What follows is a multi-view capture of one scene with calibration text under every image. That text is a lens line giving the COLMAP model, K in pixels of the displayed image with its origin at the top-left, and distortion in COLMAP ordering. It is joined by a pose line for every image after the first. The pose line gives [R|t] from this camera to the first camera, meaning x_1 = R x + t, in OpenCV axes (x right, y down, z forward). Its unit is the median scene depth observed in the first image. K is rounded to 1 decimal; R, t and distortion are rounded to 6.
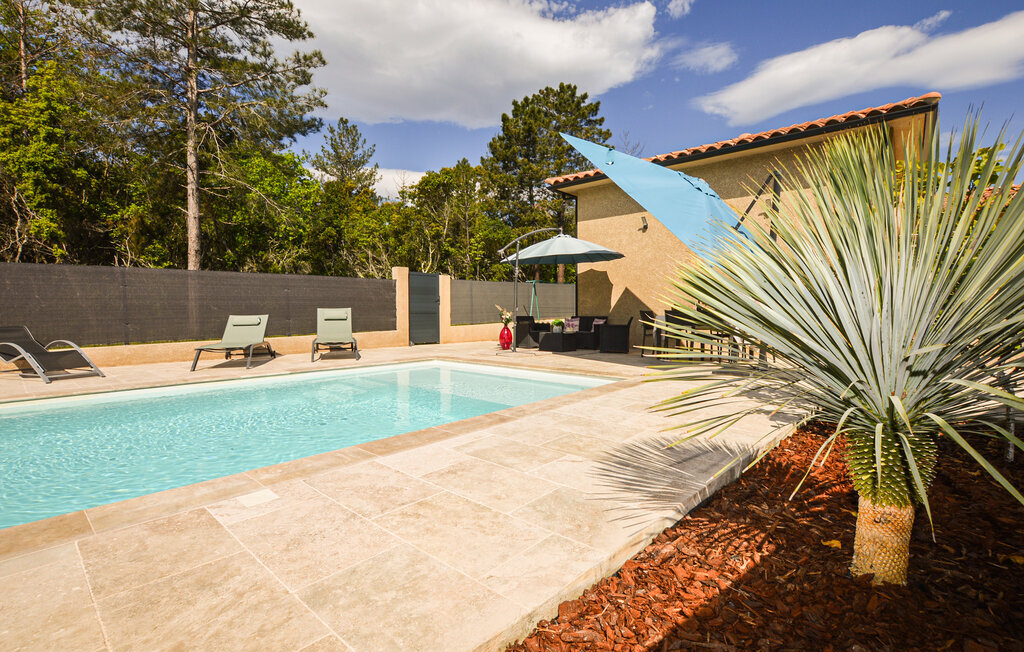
lens RADIAL K [[453.2, 0, 512.8], [0, 453.2, 313.3], [0, 0, 1]] dist [-0.001231, 0.000631]
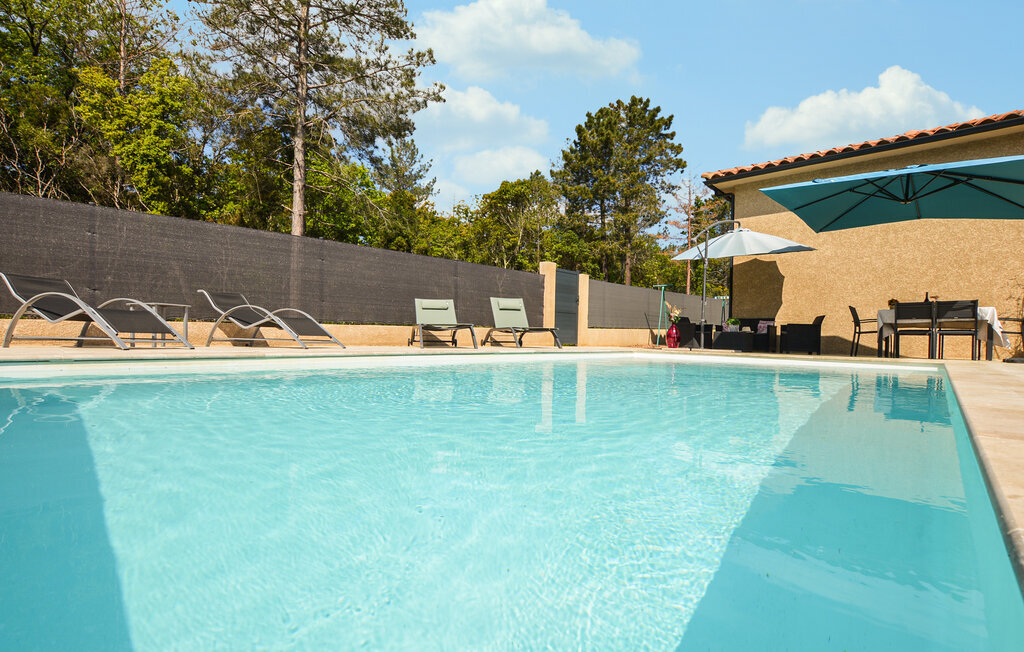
lens RADIAL K [[449.3, 0, 512.0], [0, 449.3, 326.0], [0, 0, 1]] dist [0.013362, -0.000352]
pose [[0.998207, 0.033025, -0.049913, -0.181350], [-0.034016, 0.999238, -0.019139, 0.034637], [0.049243, 0.020802, 0.998570, 0.042809]]
